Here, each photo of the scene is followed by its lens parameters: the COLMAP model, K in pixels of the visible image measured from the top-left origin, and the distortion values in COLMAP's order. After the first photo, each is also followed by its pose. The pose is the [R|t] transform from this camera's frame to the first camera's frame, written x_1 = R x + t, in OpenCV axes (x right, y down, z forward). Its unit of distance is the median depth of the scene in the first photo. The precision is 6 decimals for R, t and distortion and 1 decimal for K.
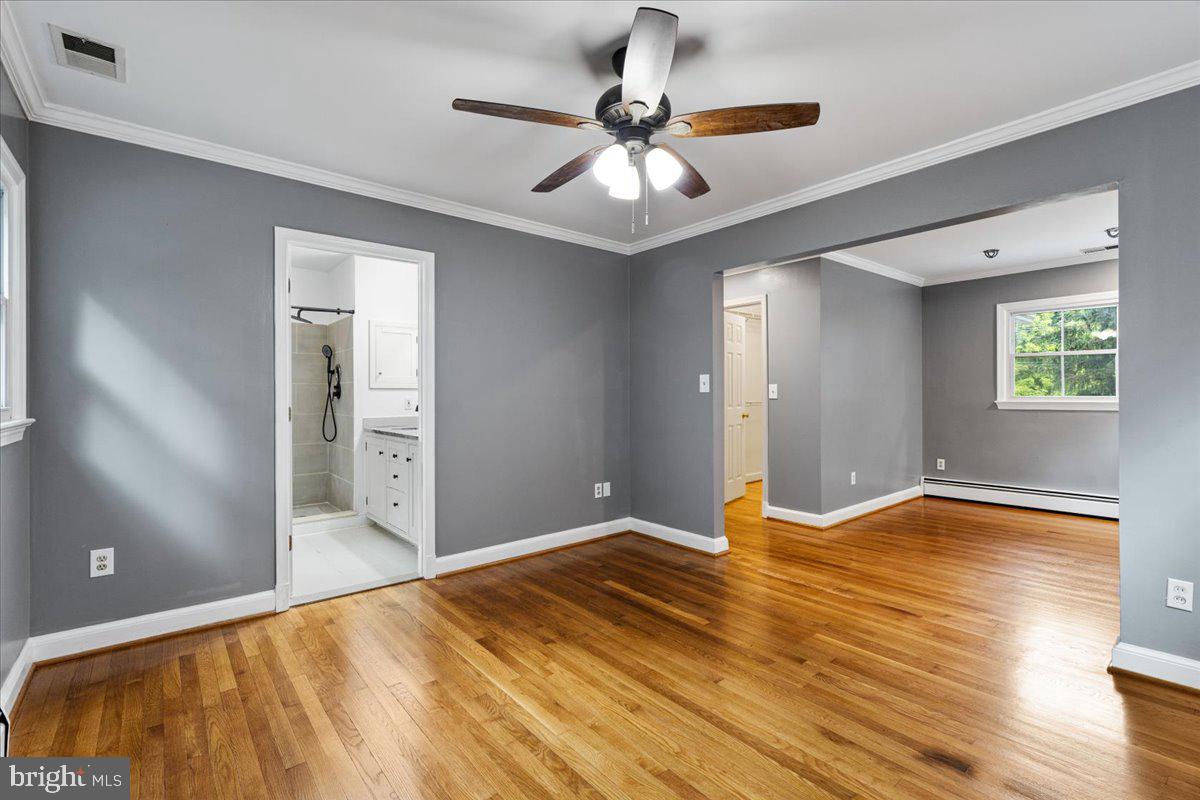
lens RADIAL K [[541.2, 0, 607.6], [0, 541.2, 395.4], [0, 0, 1]] dist [0.001890, 0.000007]
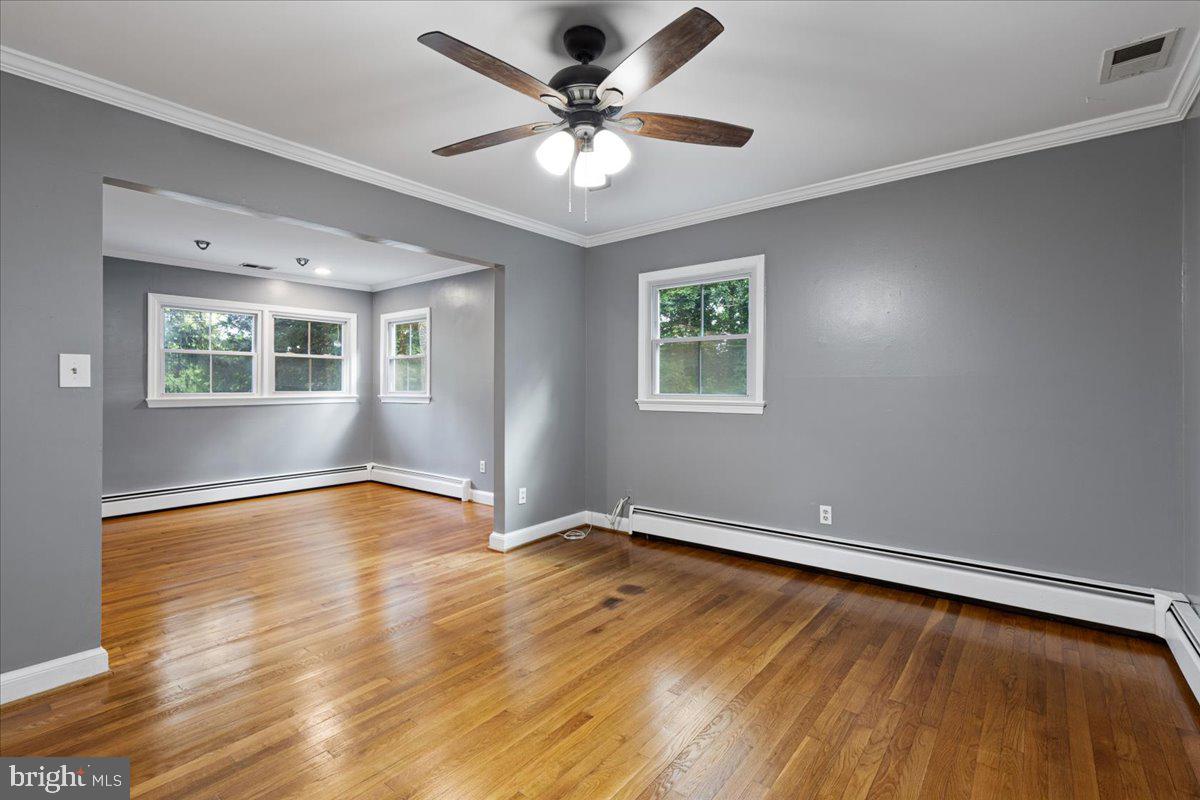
lens RADIAL K [[541.2, 0, 610.2], [0, 541.2, 391.5], [0, 0, 1]] dist [0.001890, 0.000007]
pose [[-0.205741, -0.000636, 0.978606, -0.382909], [0.005176, 0.999985, 0.001738, 0.000511], [-0.978593, 0.005423, -0.205735, 0.490398]]
